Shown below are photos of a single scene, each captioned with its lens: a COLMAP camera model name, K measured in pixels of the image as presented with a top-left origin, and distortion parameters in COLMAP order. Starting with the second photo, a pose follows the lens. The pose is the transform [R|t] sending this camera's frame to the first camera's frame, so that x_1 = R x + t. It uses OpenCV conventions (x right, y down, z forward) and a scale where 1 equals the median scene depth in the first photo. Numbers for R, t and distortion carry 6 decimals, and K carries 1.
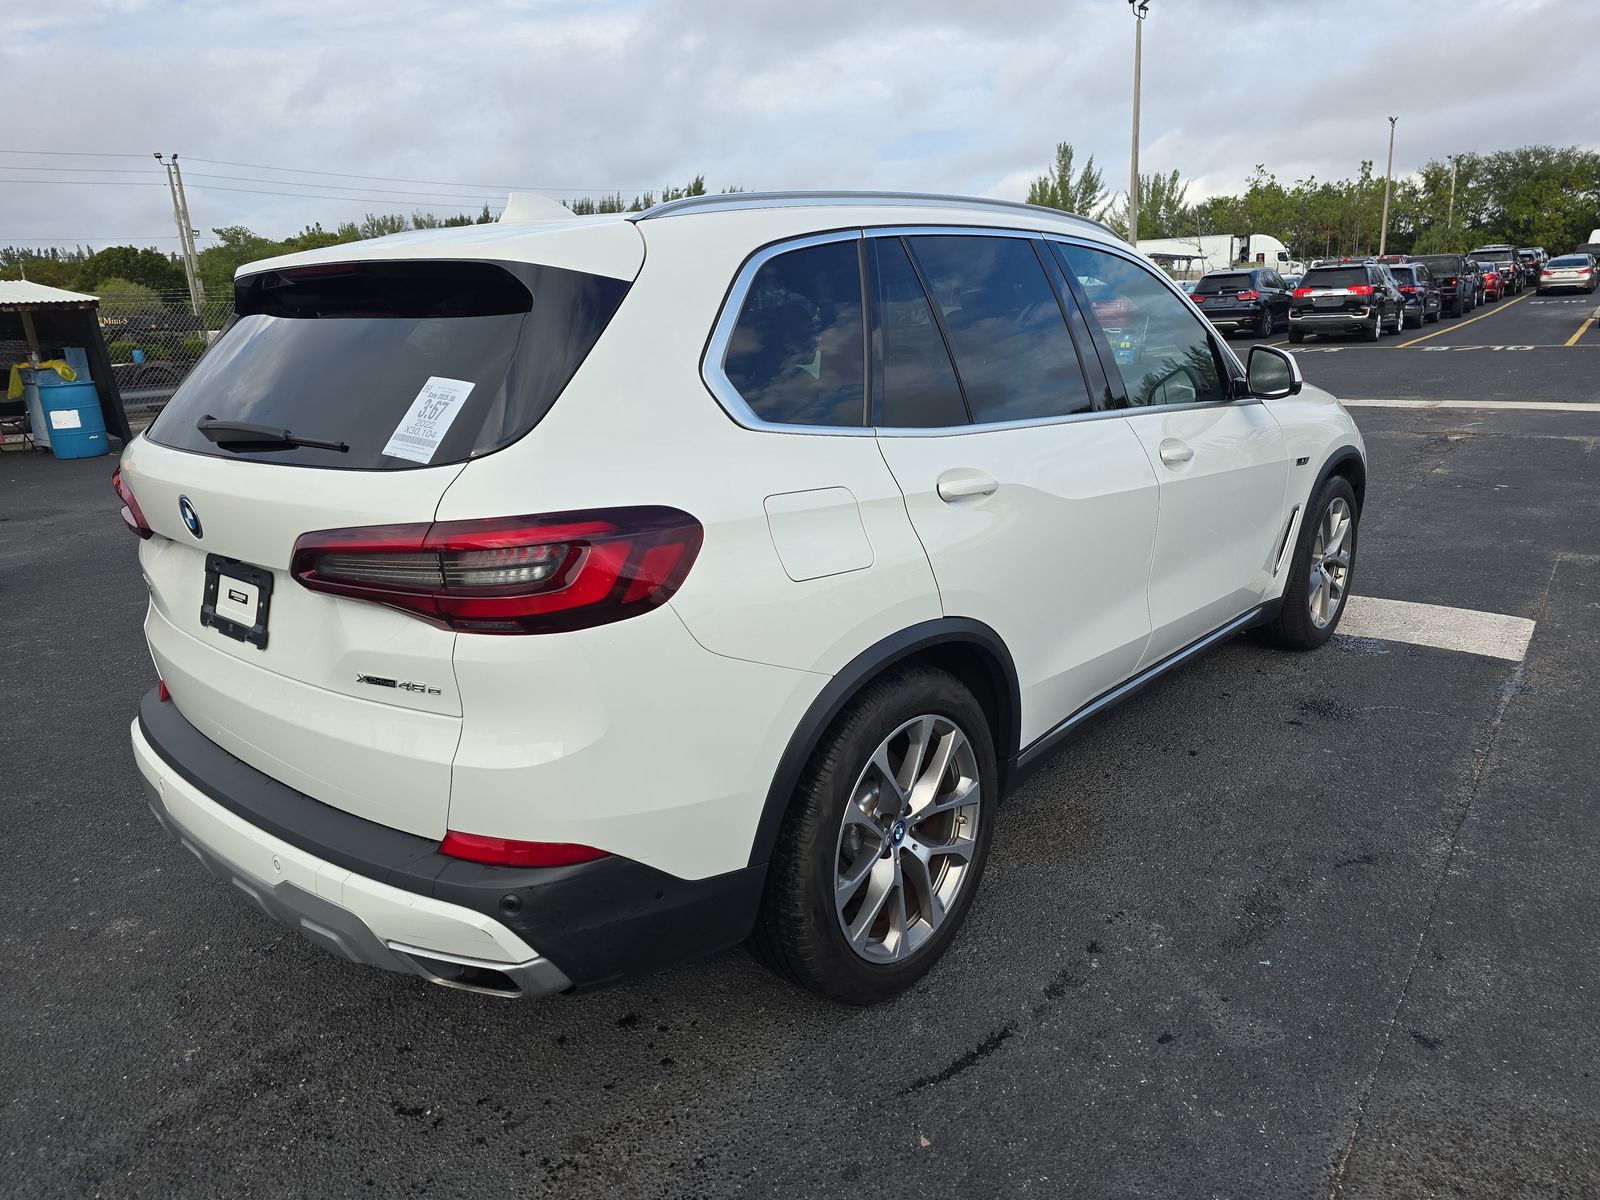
lens RADIAL K [[1107.8, 0, 800.0], [0, 1107.8, 600.0], [0, 0, 1]] dist [0.007221, -0.000721]
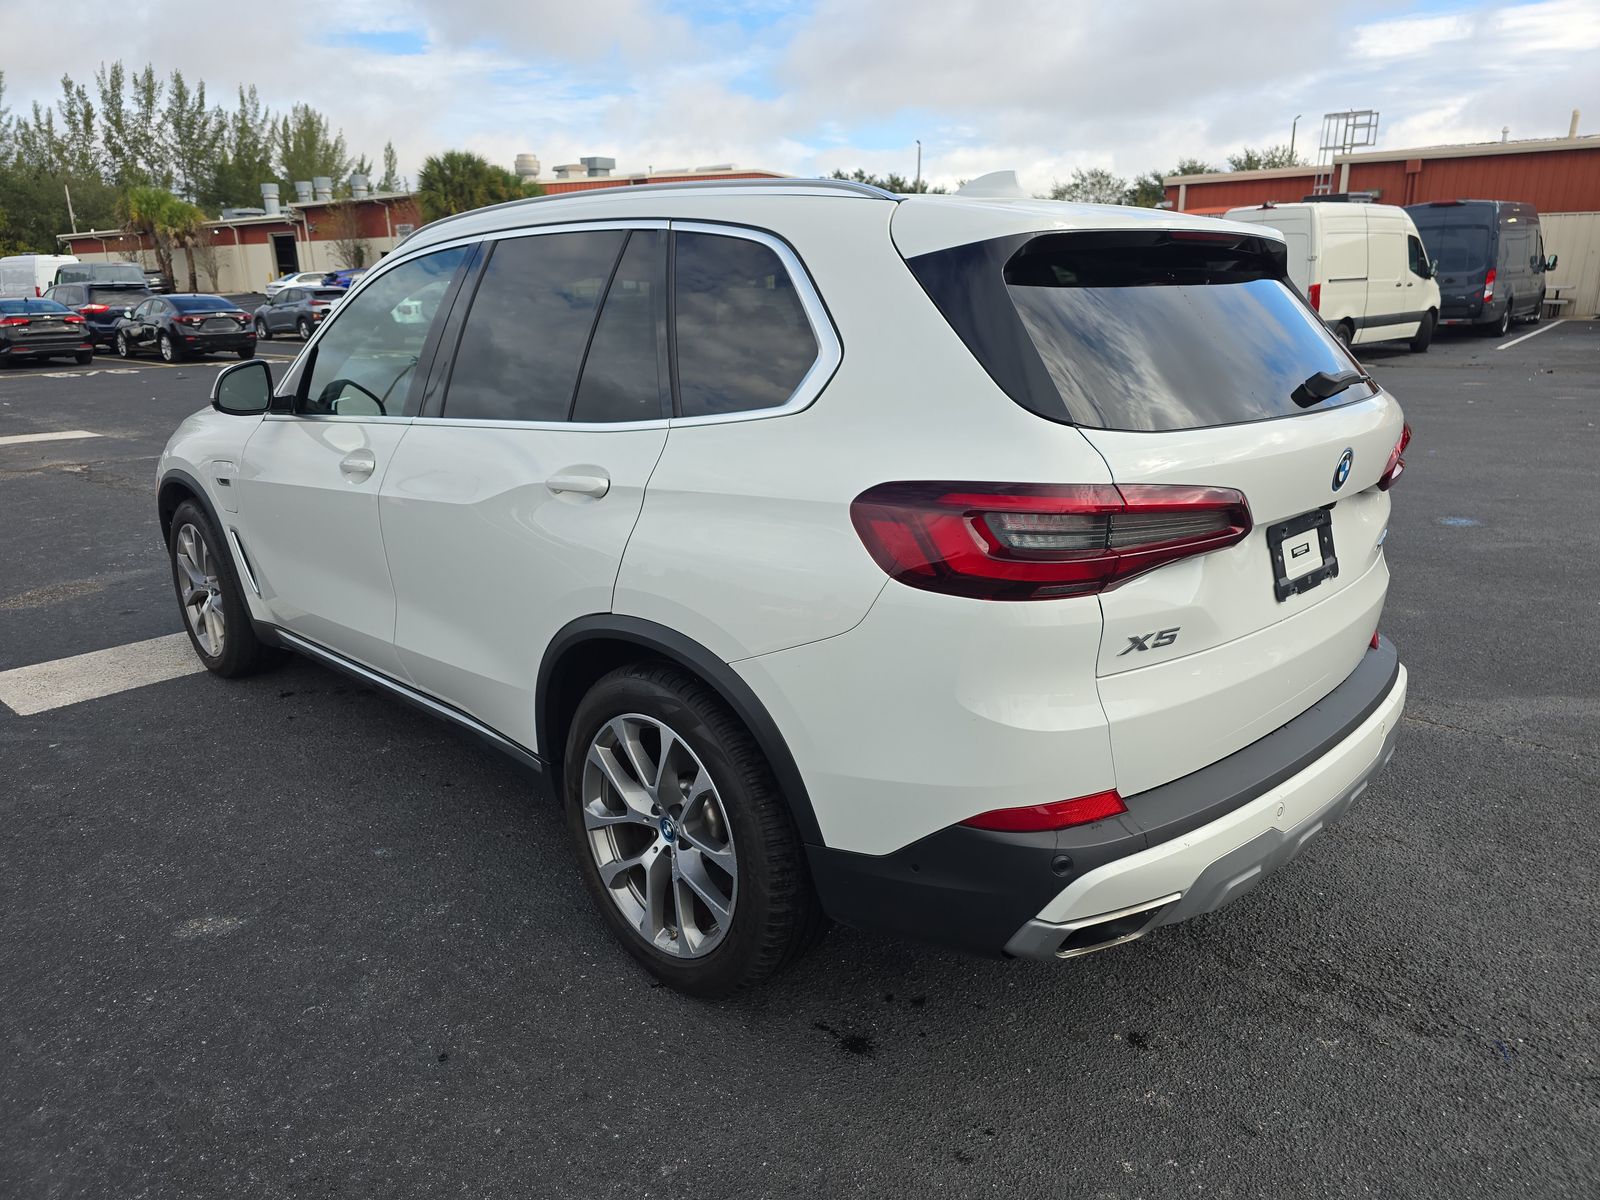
lens RADIAL K [[1094.7, 0, 800.0], [0, 1094.7, 600.0], [0, 0, 1]] dist [0.014167, -0.009153]
pose [[0.044573, -0.224390, 0.973480, -0.099827], [0.266939, 0.941692, 0.204840, -0.019171], [-0.962682, 0.250729, 0.101872, 0.088297]]
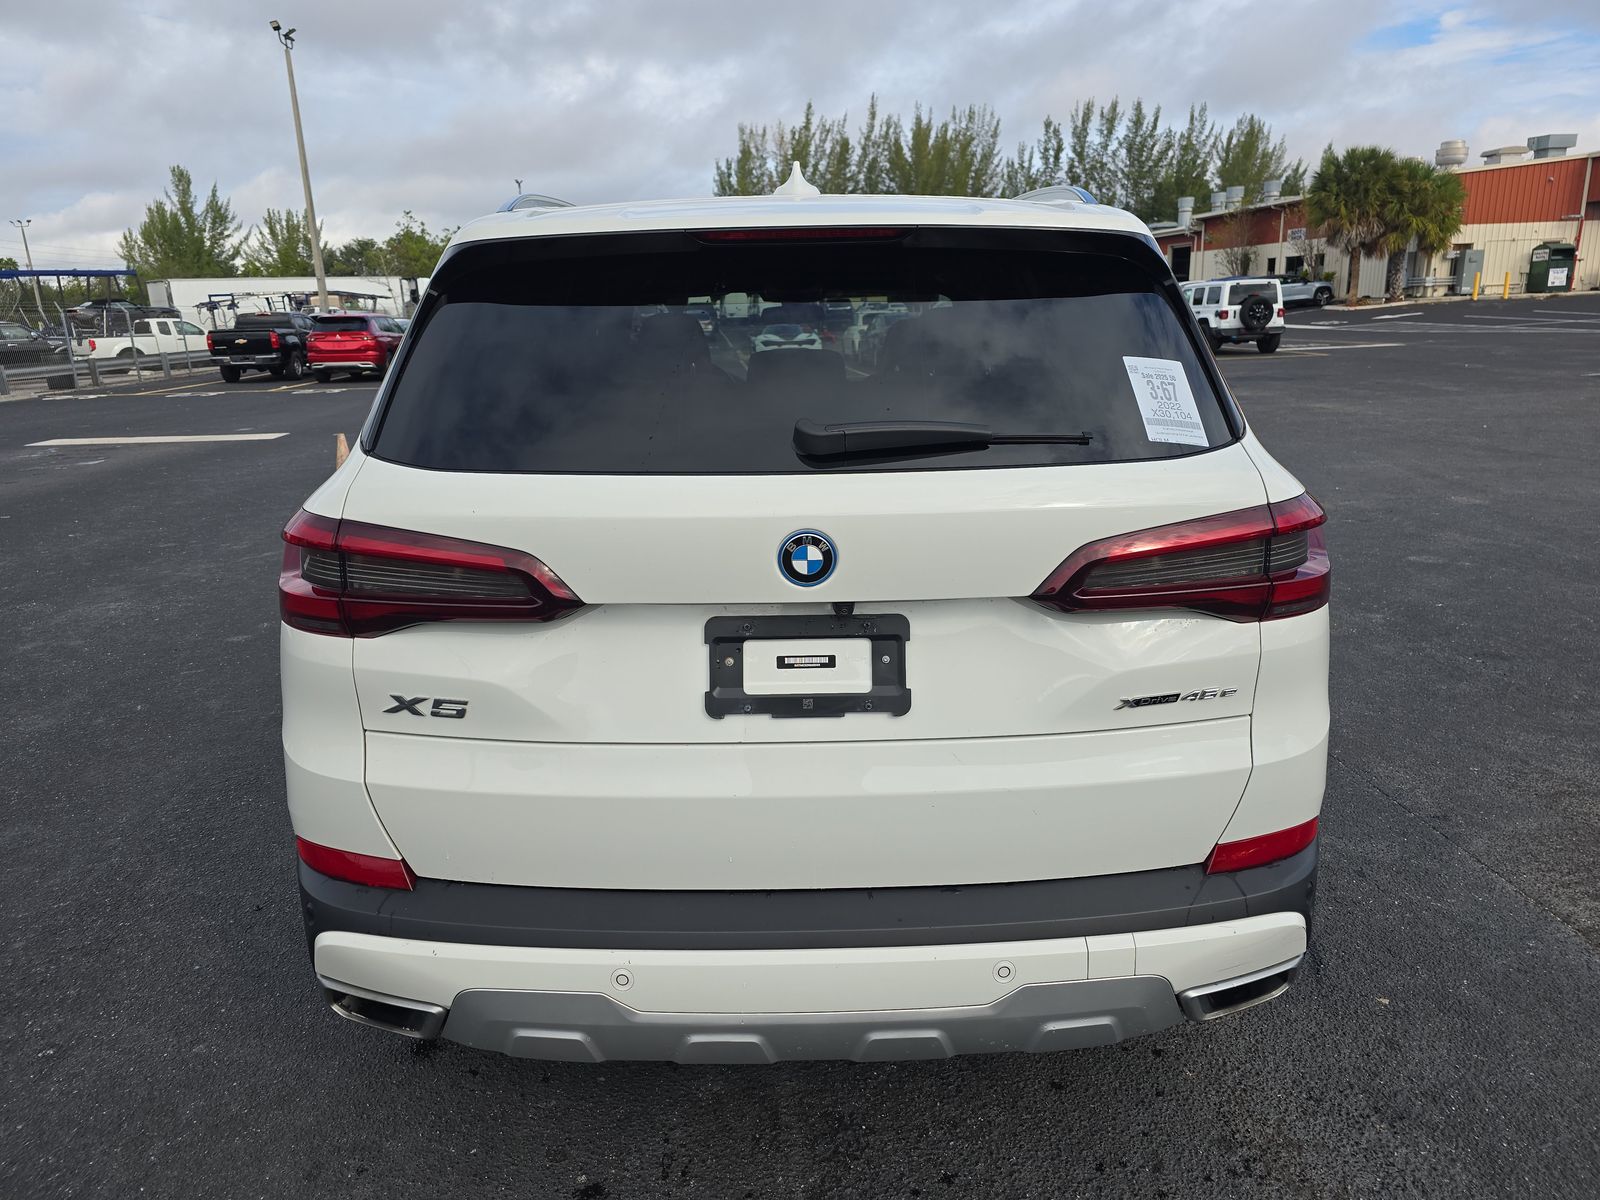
lens RADIAL K [[1094.7, 0, 800.0], [0, 1094.7, 600.0], [0, 0, 1]] dist [0.014167, -0.009153]
pose [[0.733710, -0.139282, 0.665034, -0.064026], [0.161602, 0.986450, 0.028307, -0.004179], [-0.659965, 0.086702, 0.746277, 0.029654]]
